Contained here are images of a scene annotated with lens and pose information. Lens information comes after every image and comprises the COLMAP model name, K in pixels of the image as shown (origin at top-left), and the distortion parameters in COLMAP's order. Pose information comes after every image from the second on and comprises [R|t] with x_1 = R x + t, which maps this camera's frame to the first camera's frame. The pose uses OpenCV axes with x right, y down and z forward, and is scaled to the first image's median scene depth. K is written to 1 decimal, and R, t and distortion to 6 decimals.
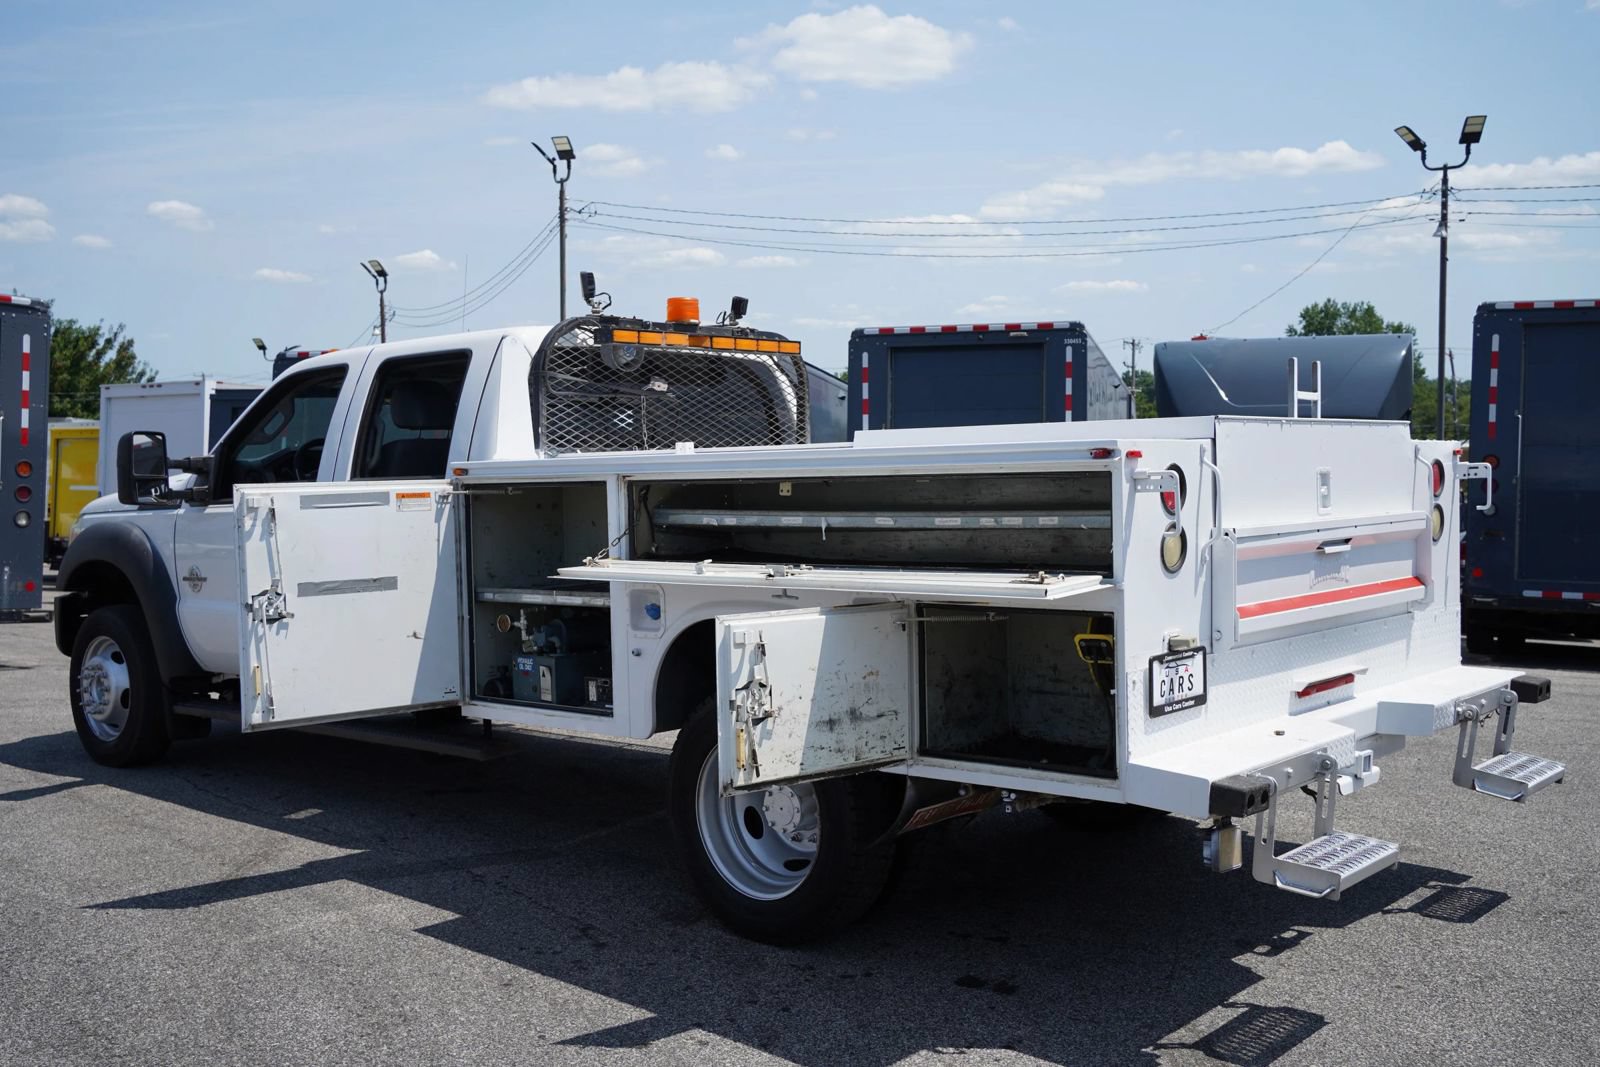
lens RADIAL K [[1605.7, 0, 803.6], [0, 1605.7, 540.5], [0, 0, 1]] dist [0.012191, 0.000000]
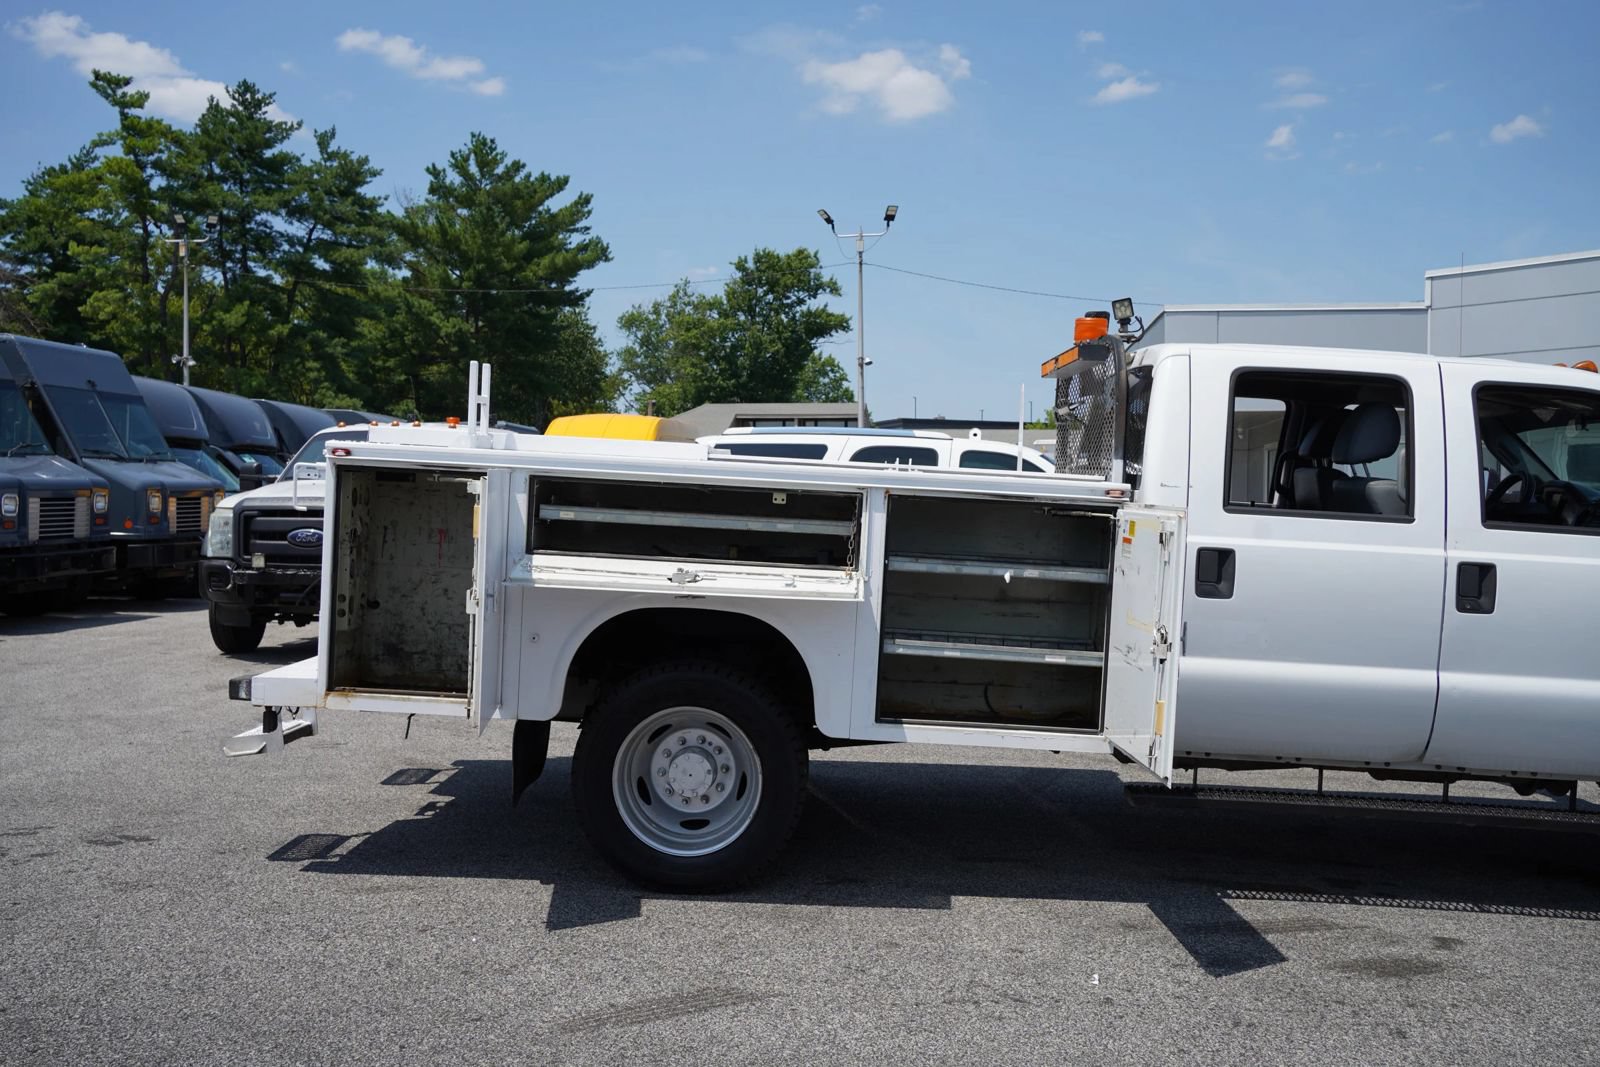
lens RADIAL K [[1605.7, 0, 806.9], [0, 1605.7, 532.5], [0, 0, 1]] dist [0.012191, 0.000000]
pose [[-0.765338, 0.003533, -0.643619, 0.807696], [-0.063299, 0.994724, 0.080730, -0.102822], [0.640509, 0.102526, -0.761076, 1.920906]]
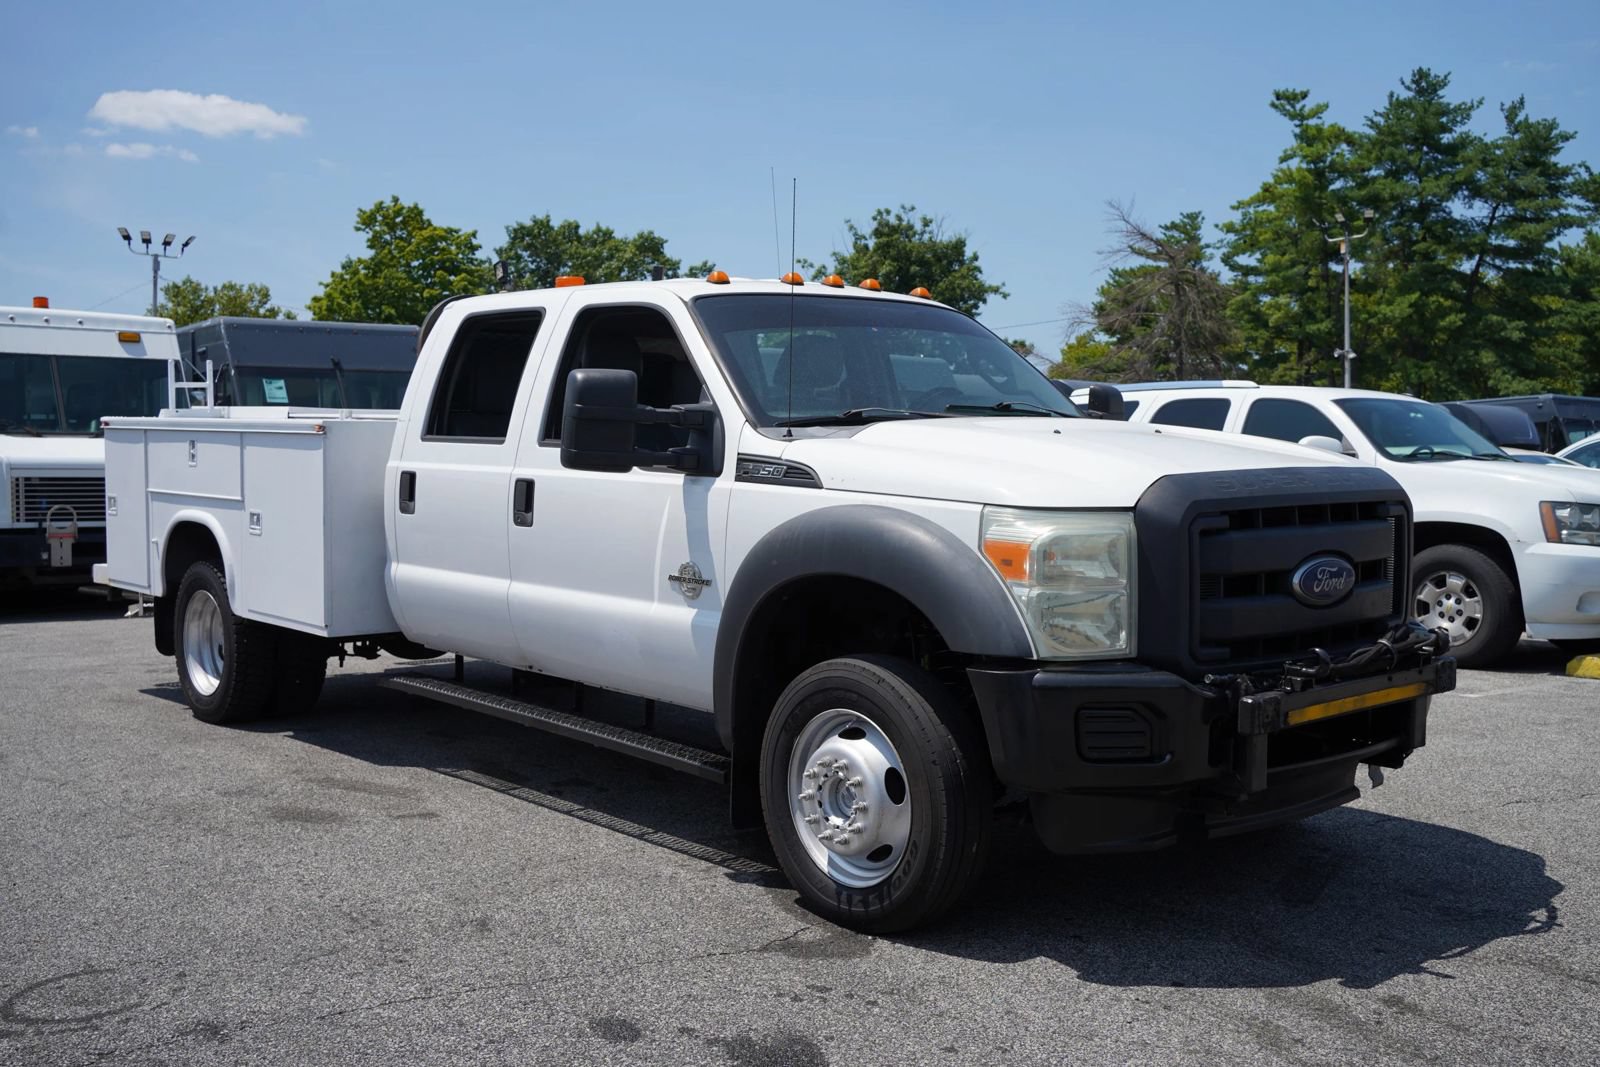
lens RADIAL K [[1605.7, 0, 800.7], [0, 1605.7, 518.5], [0, 0, 1]] dist [0.012191, 0.000000]
pose [[-0.992092, 0.003357, 0.125470, -0.428618], [0.015427, 0.995324, 0.095353, -0.102344], [-0.124563, 0.096534, -0.987504, 2.445391]]
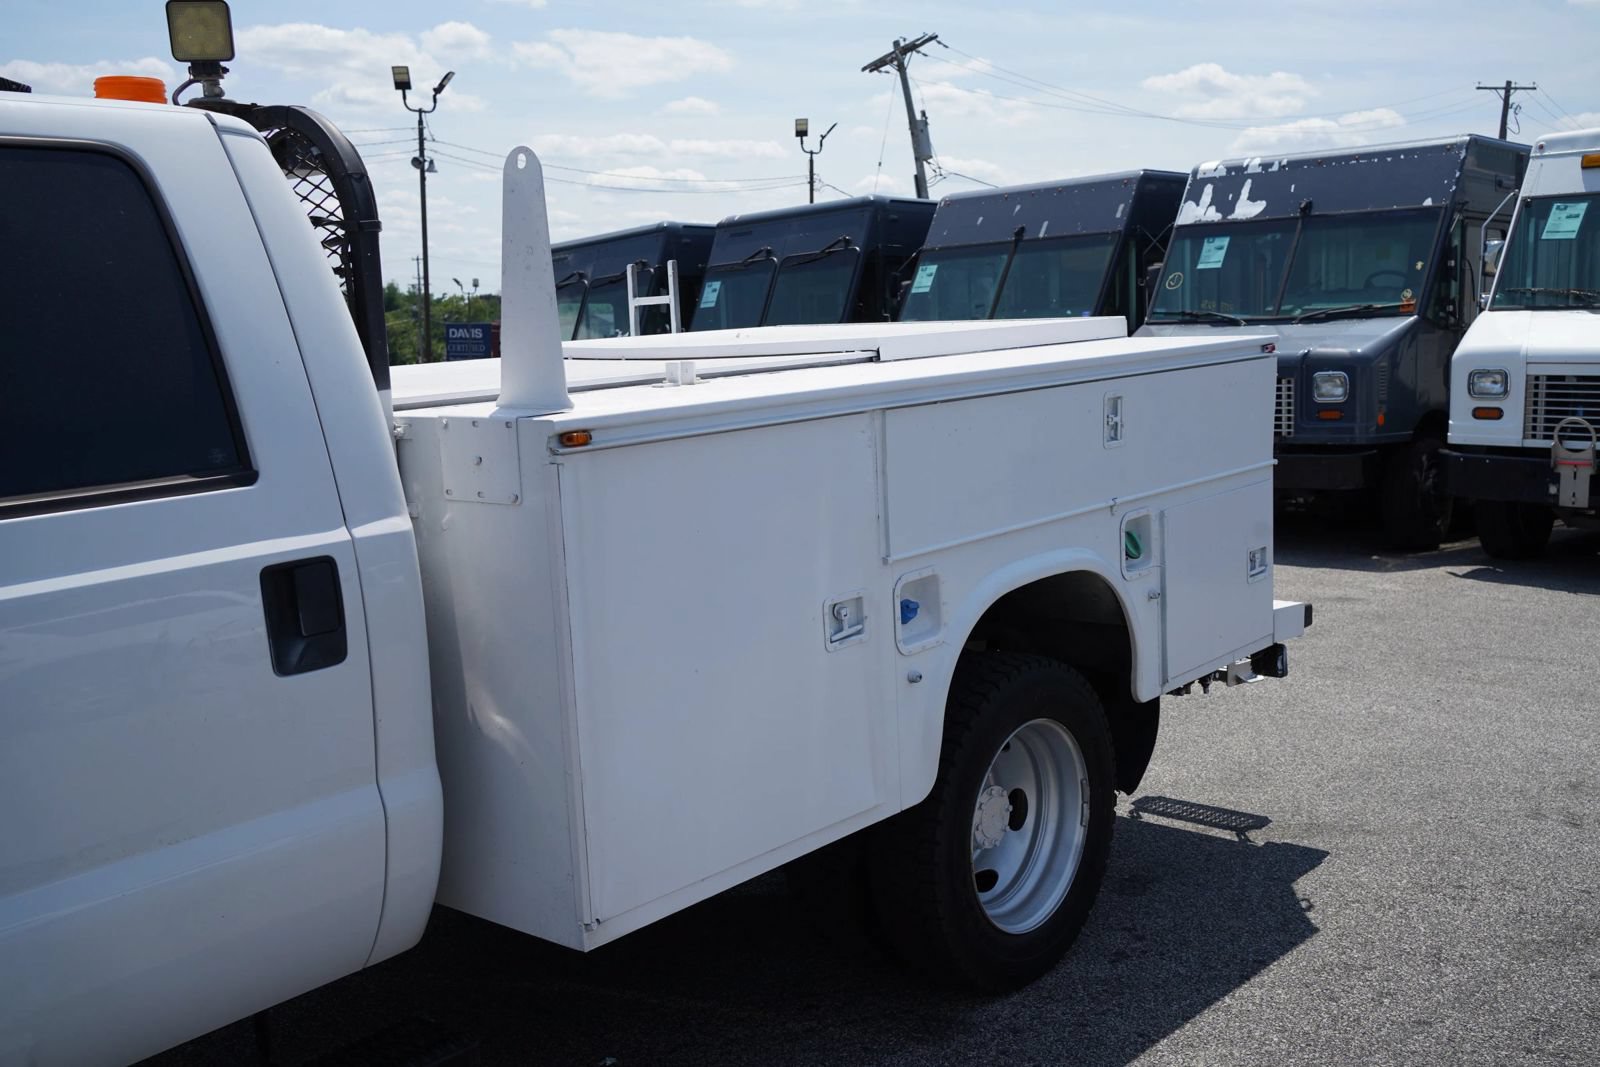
lens RADIAL K [[1605.7, 0, 818.4], [0, 1605.7, 544.3], [0, 0, 1]] dist [0.012191, 0.000000]
pose [[-0.017306, -0.134034, 0.990826, -0.674695], [0.085144, 0.987177, 0.135028, -0.068921], [-0.996218, 0.086699, -0.005672, 0.939444]]
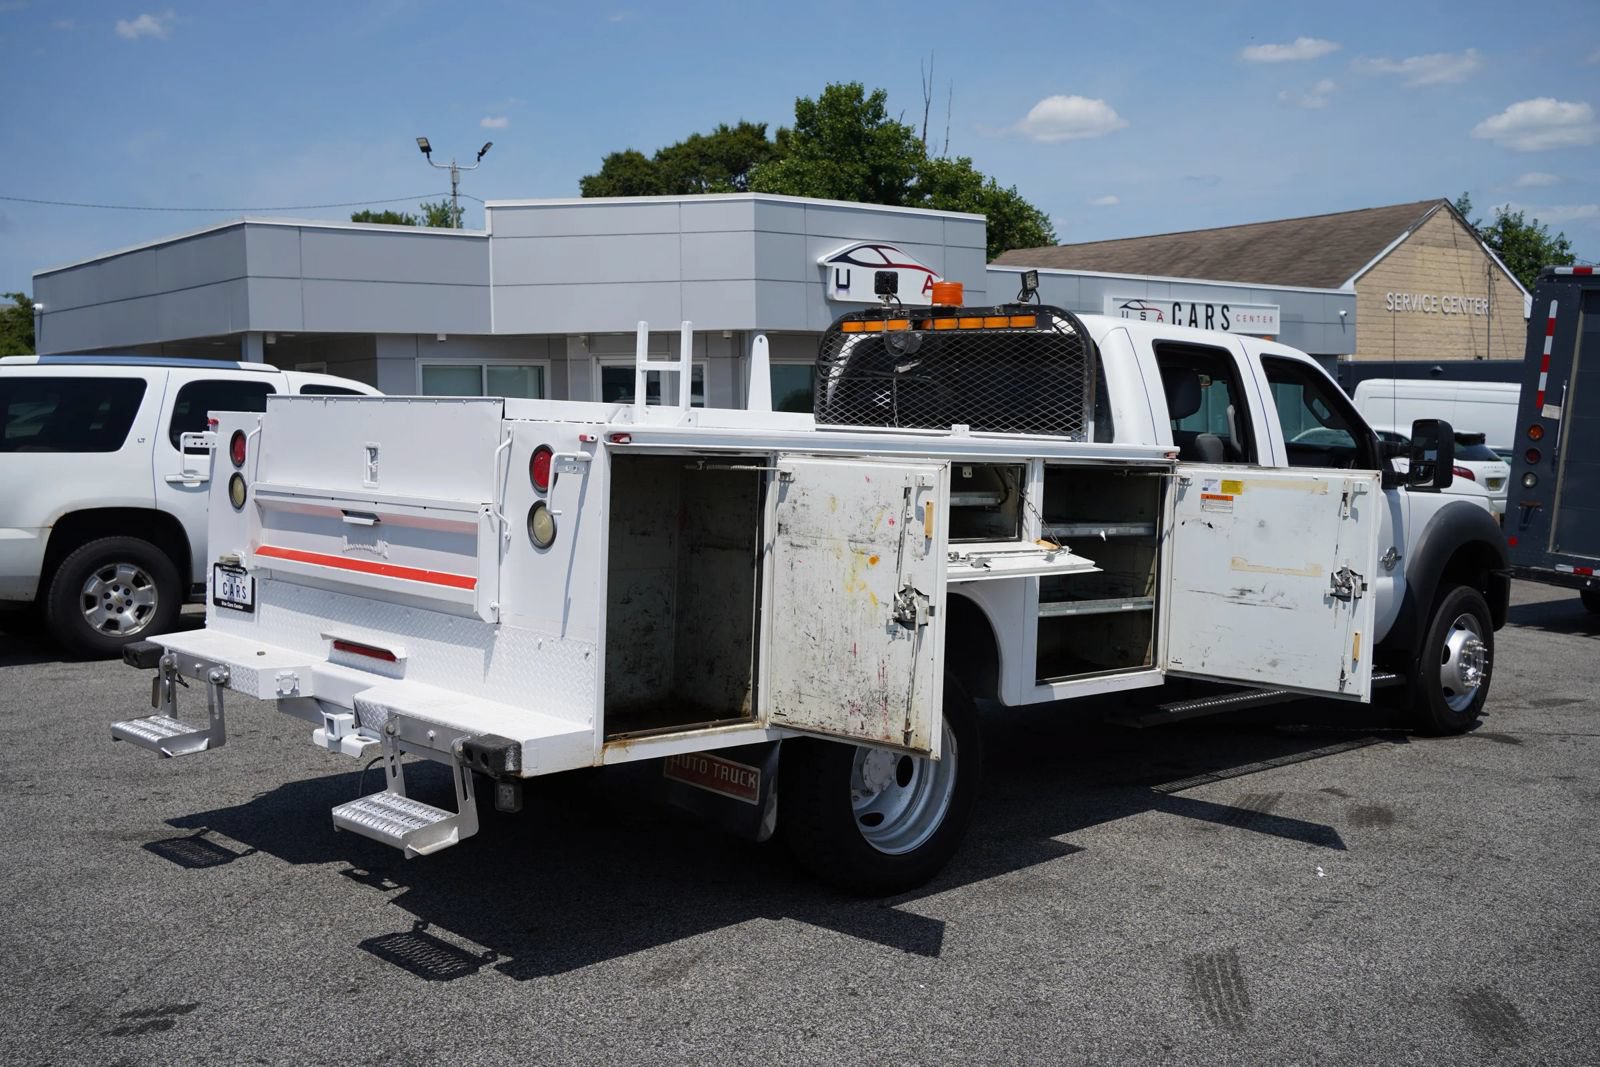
lens RADIAL K [[1605.7, 0, 805.3], [0, 1605.7, 528.5], [0, 0, 1]] dist [0.012191, 0.000000]
pose [[-0.079974, 0.075182, -0.993958, 1.143211], [-0.074179, 0.993938, 0.081149, -0.081290], [0.994033, 0.080220, -0.073913, 1.161152]]
